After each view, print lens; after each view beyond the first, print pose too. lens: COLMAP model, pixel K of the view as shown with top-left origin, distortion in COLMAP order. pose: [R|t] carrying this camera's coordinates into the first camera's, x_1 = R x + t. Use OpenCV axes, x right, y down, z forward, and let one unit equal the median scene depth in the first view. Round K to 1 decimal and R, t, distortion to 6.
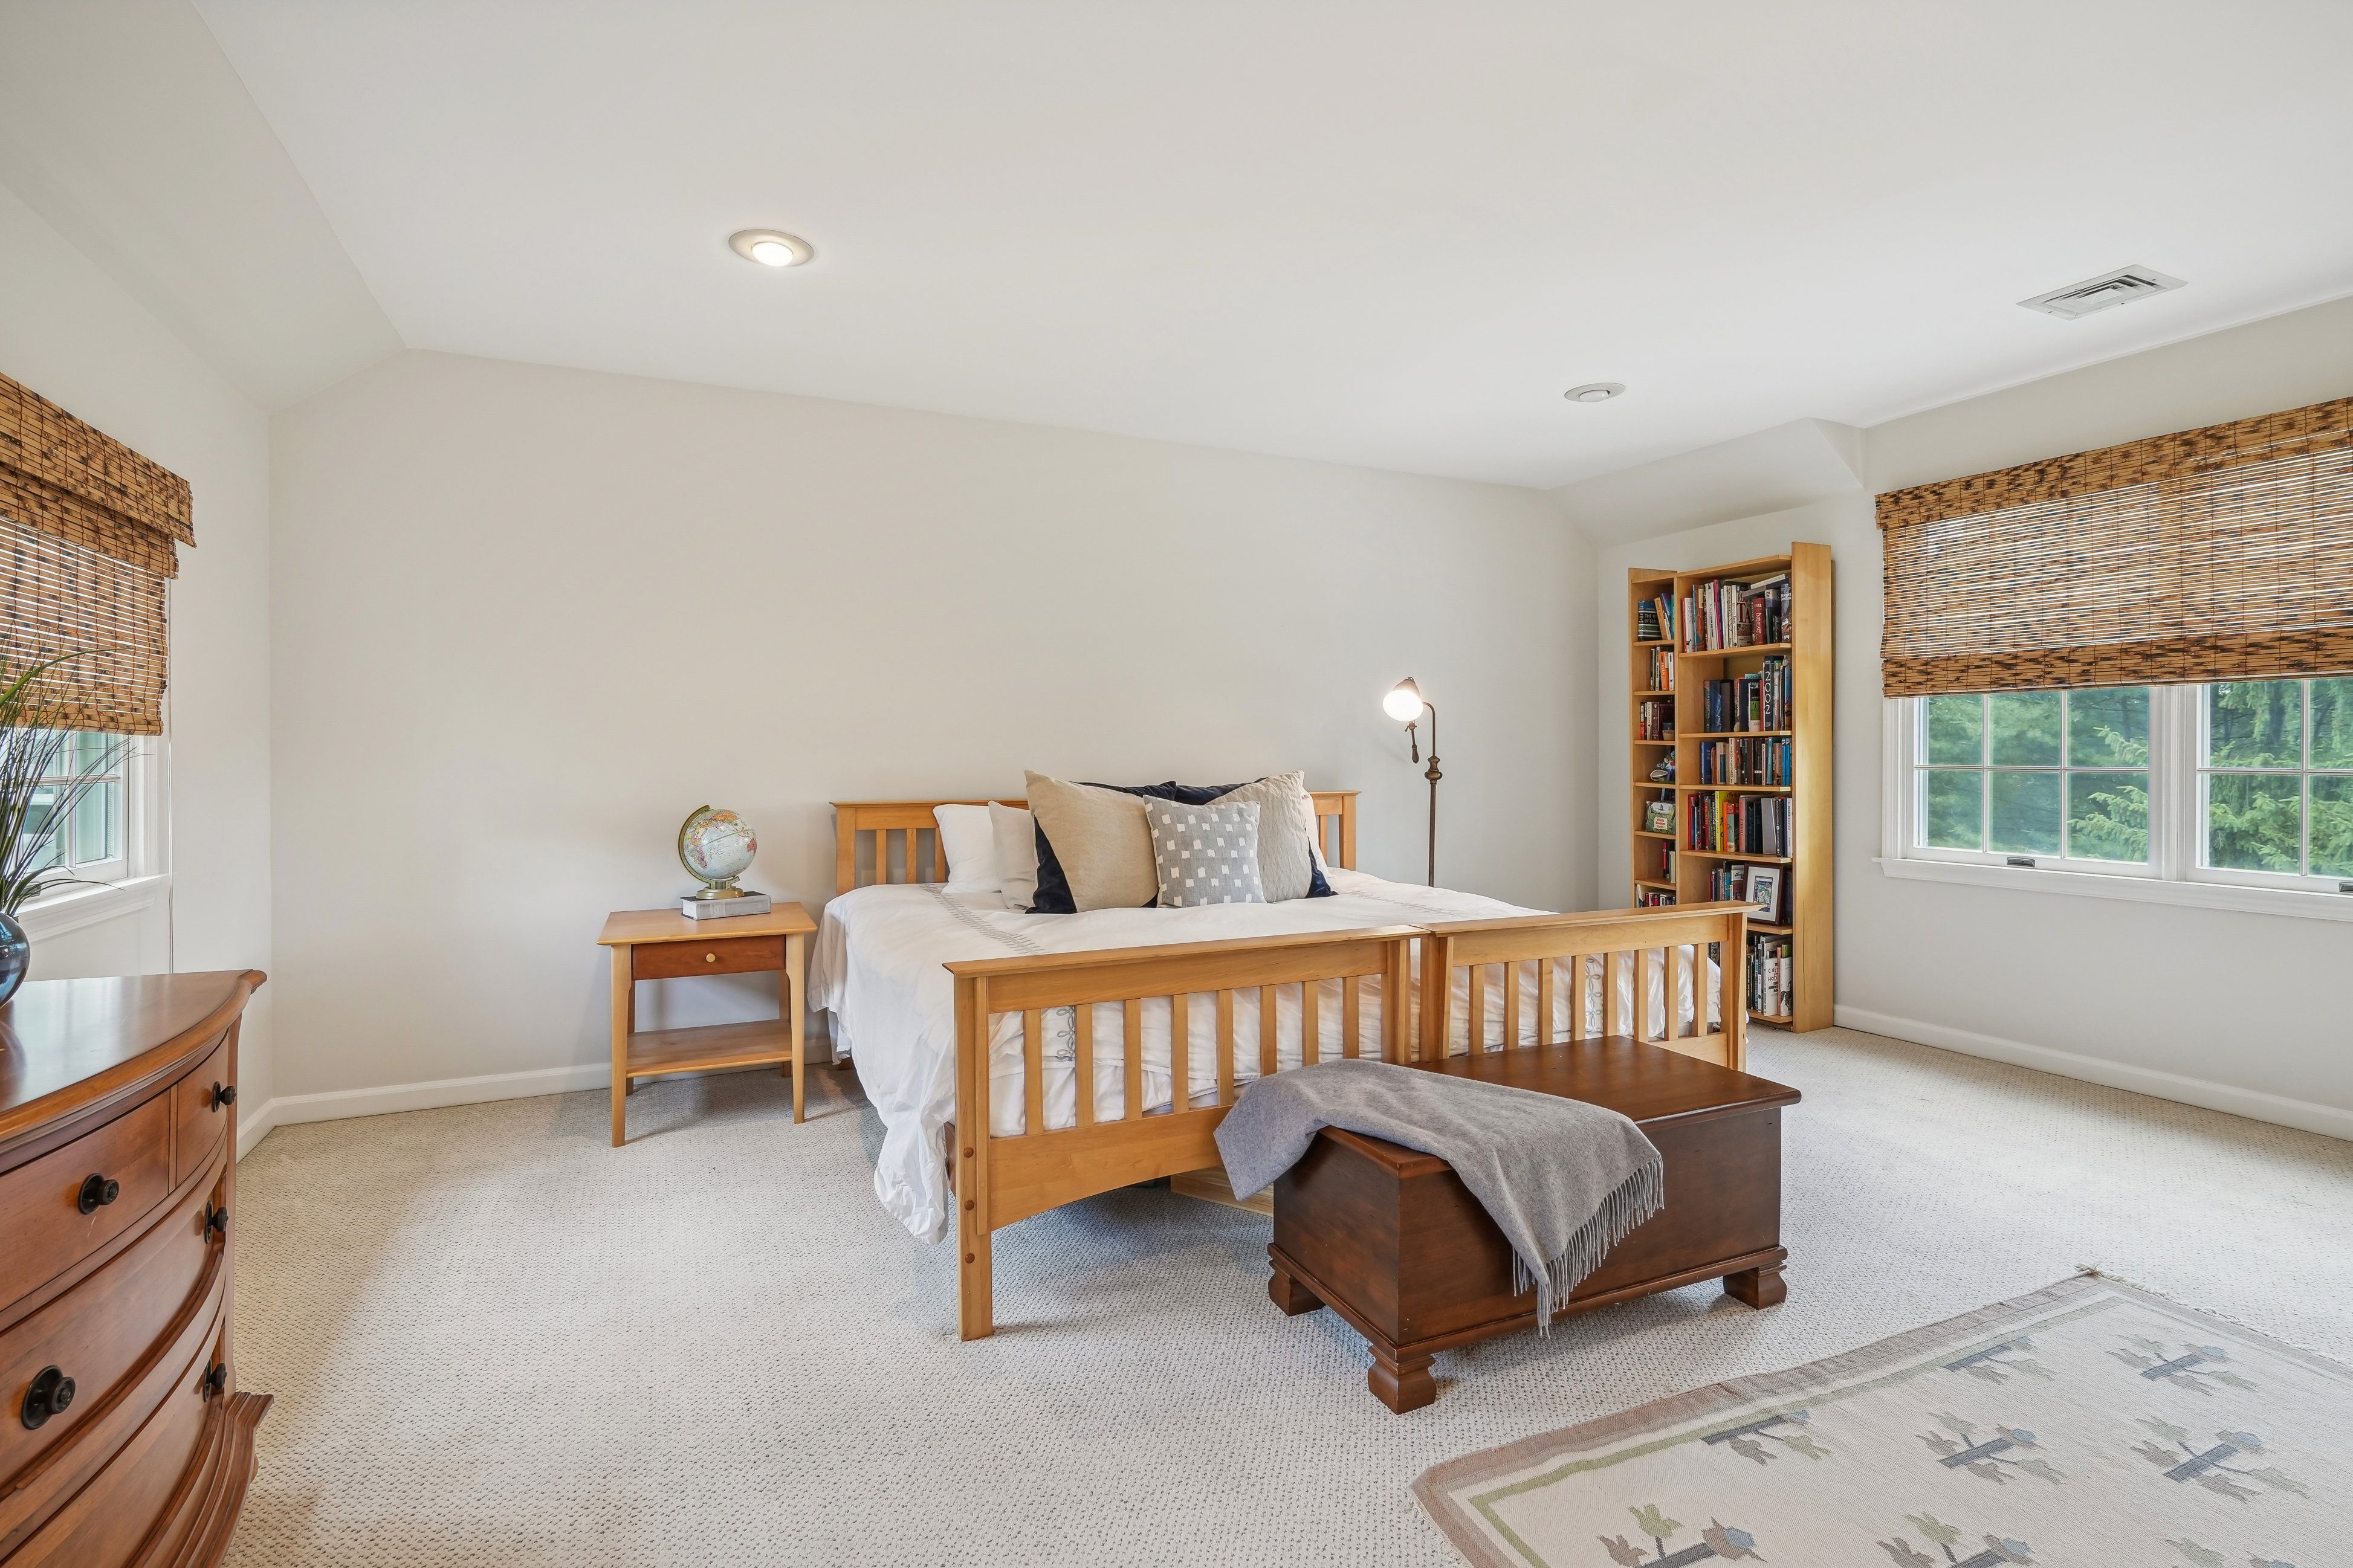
lens RADIAL K [[1090.1, 0, 1163.1], [0, 1090.1, 755.0], [0, 0, 1]] dist [-0.004567, 0.000437]
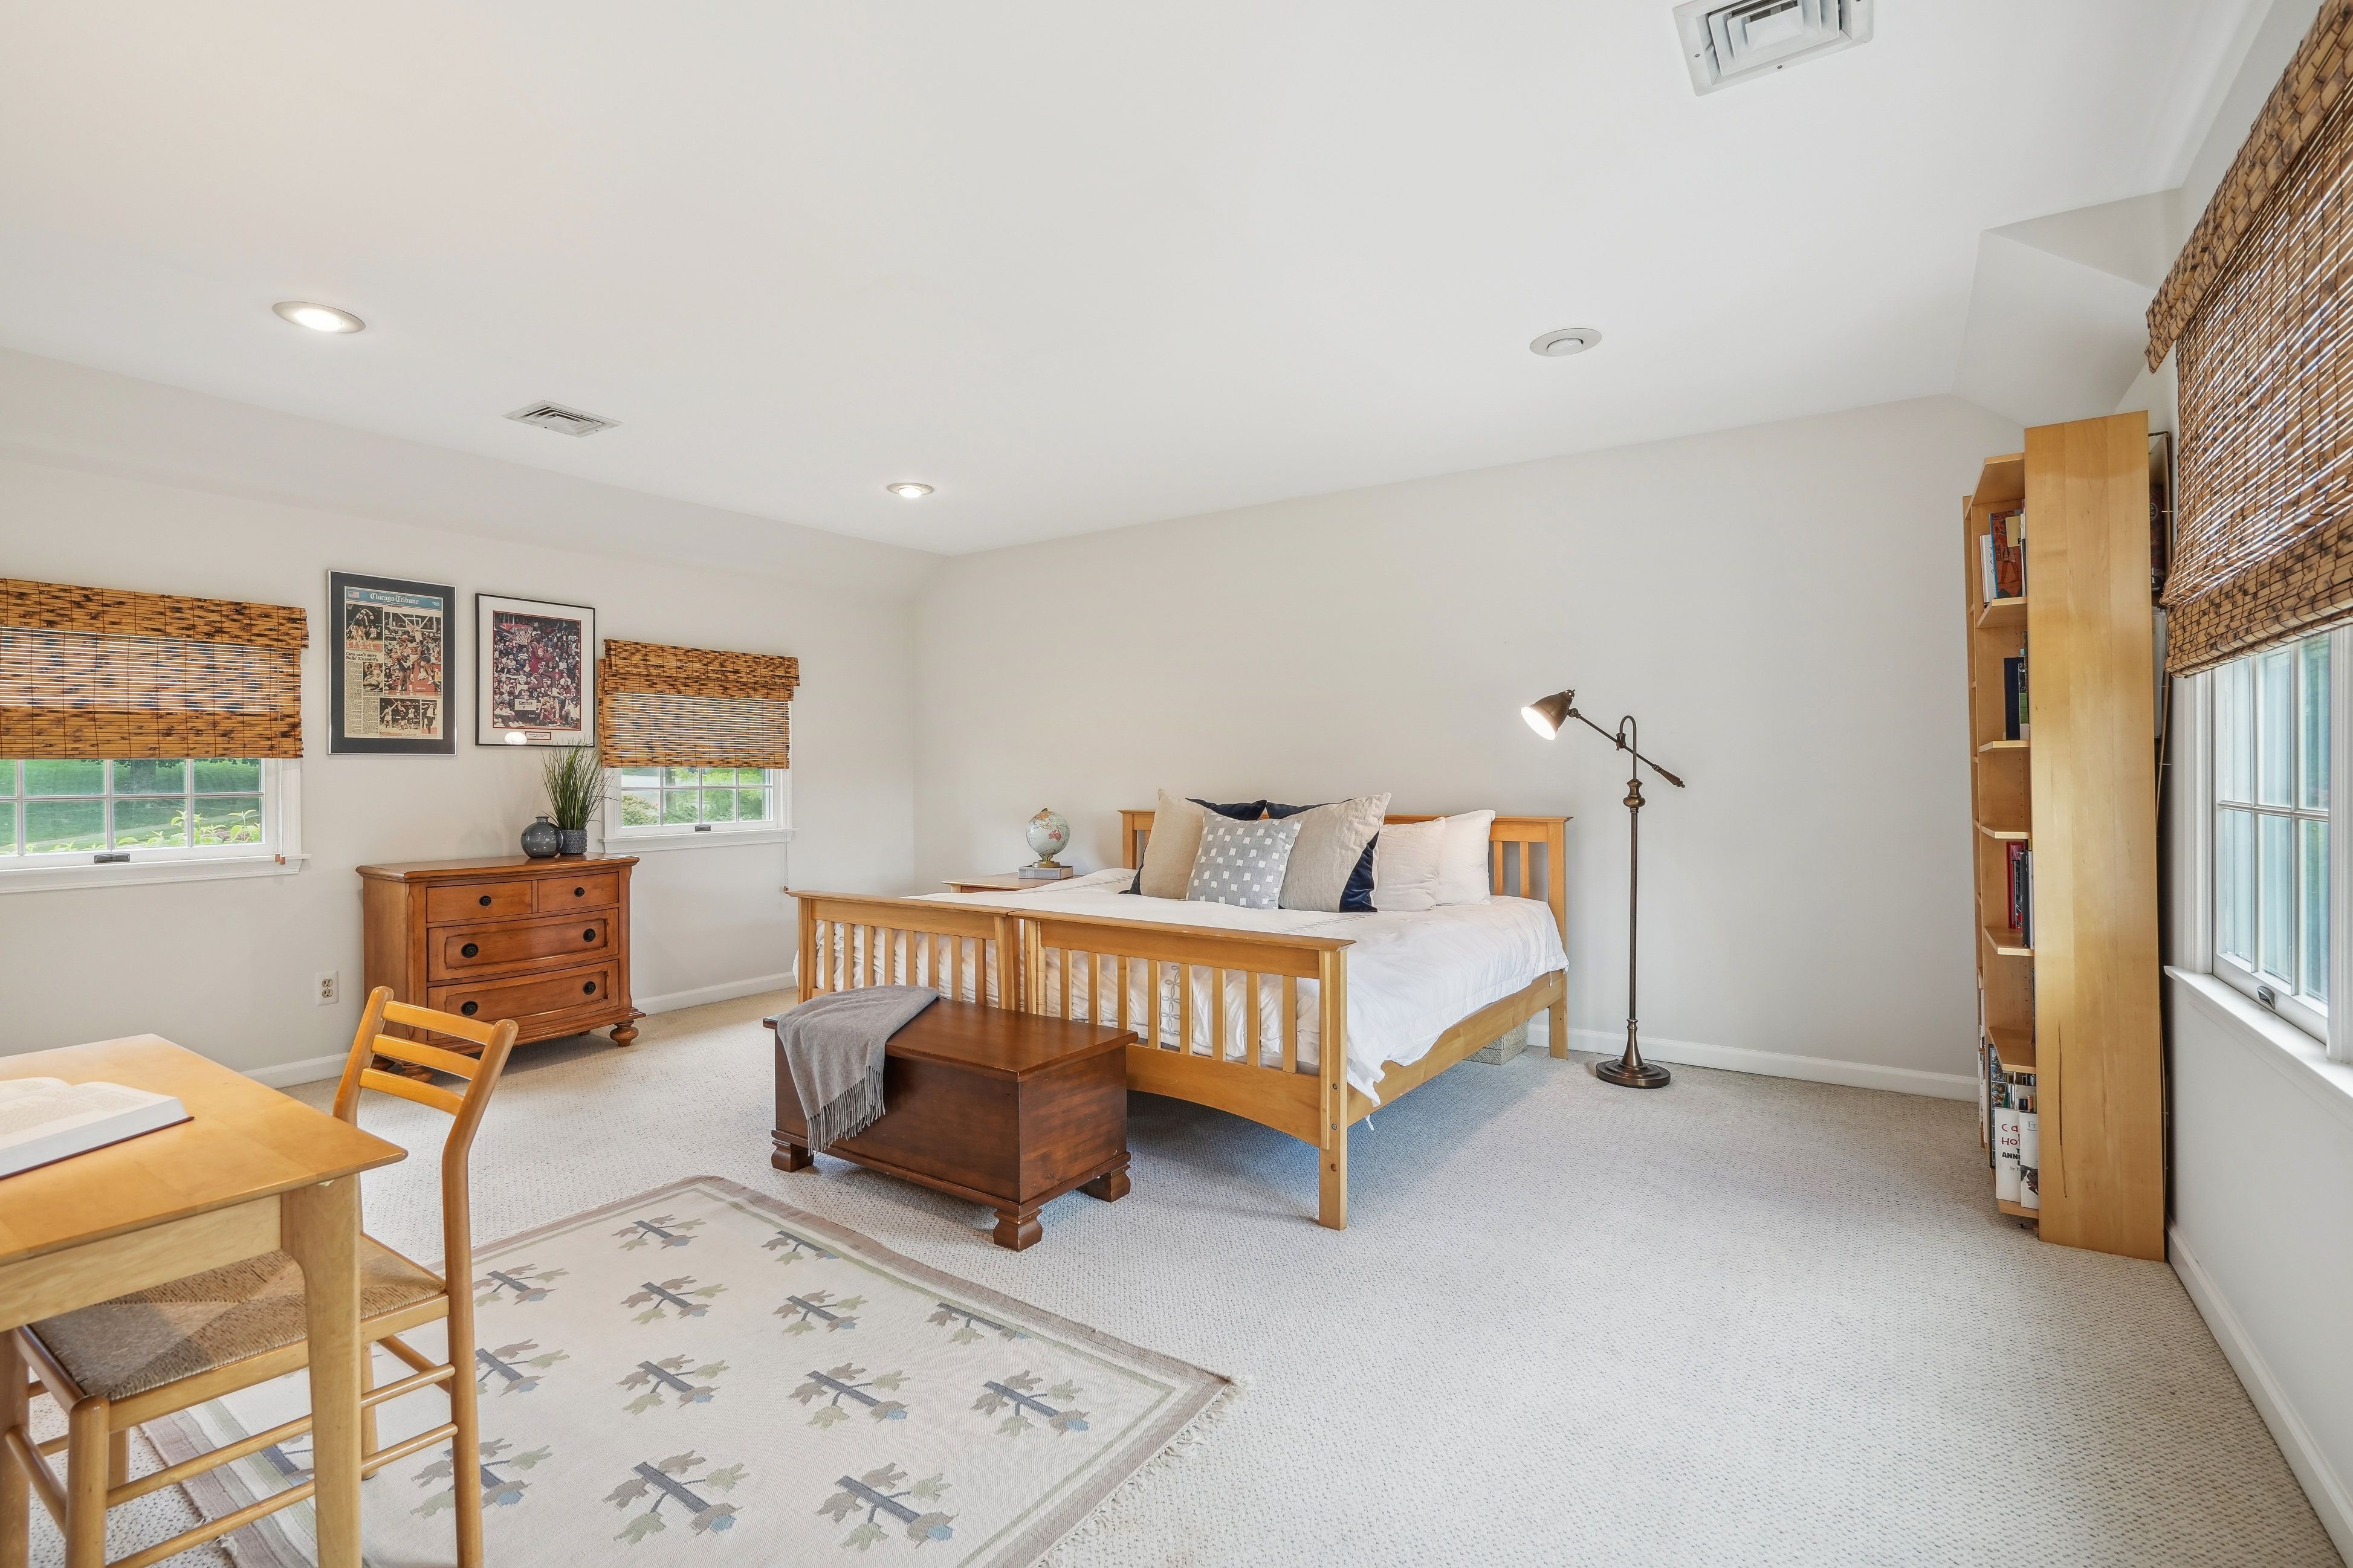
lens RADIAL K [[1090.1, 0, 1163.1], [0, 1090.1, 755.0], [0, 0, 1]] dist [-0.004567, 0.000437]
pose [[0.519126, -0.014514, -0.854575, 1.534027], [0.000883, 0.999864, -0.016446, -0.008132], [0.854697, 0.007783, 0.519068, 0.485541]]
